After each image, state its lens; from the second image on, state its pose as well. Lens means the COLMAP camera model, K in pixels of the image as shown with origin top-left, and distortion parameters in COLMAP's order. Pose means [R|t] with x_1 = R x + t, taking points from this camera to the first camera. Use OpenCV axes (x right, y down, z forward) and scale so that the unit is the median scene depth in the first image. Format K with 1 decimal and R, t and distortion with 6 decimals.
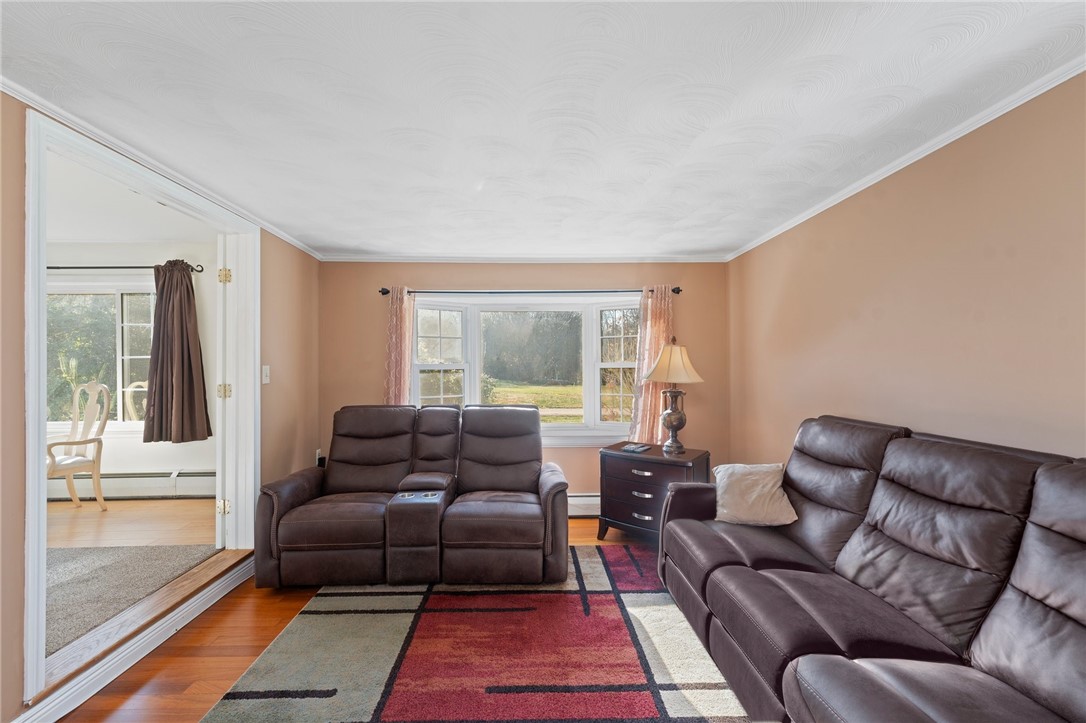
lens RADIAL K [[439.0, 0, 537.1], [0, 439.0, 362.7], [0, 0, 1]] dist [-0.003570, 0.000368]
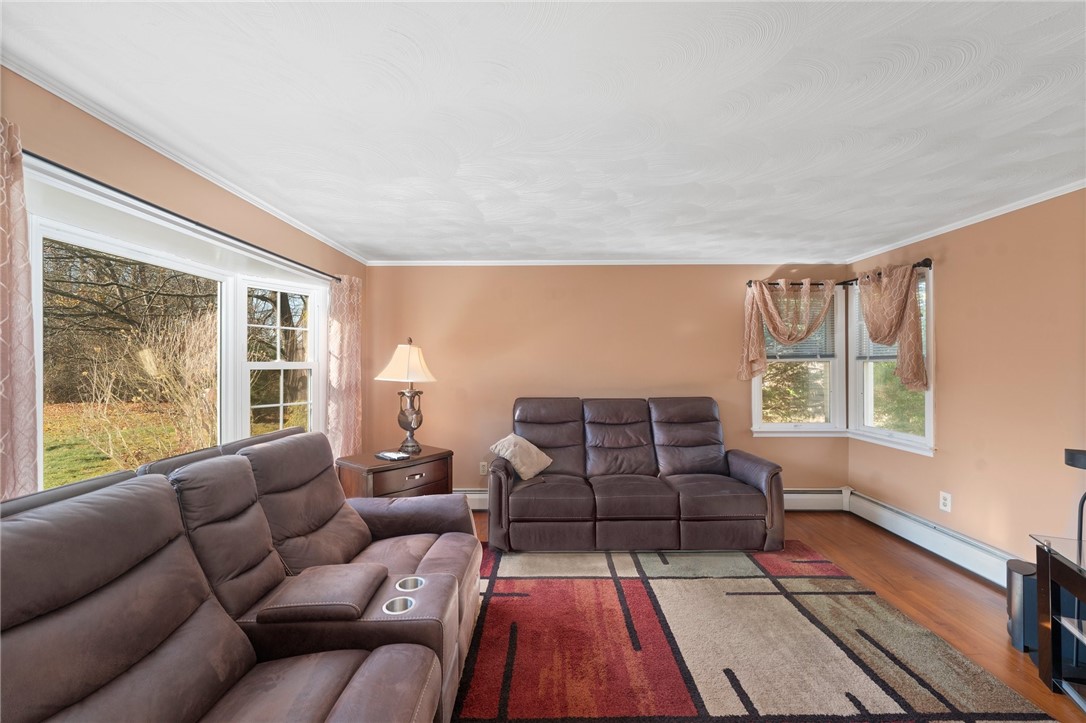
lens RADIAL K [[439.0, 0, 540.1], [0, 439.0, 363.8], [0, 0, 1]] dist [-0.003570, 0.000368]
pose [[0.031863, 0.001193, 0.999492, -0.966981], [-0.003158, 0.999994, -0.001093, 0.002793], [-0.999487, -0.003121, 0.031867, 0.934161]]
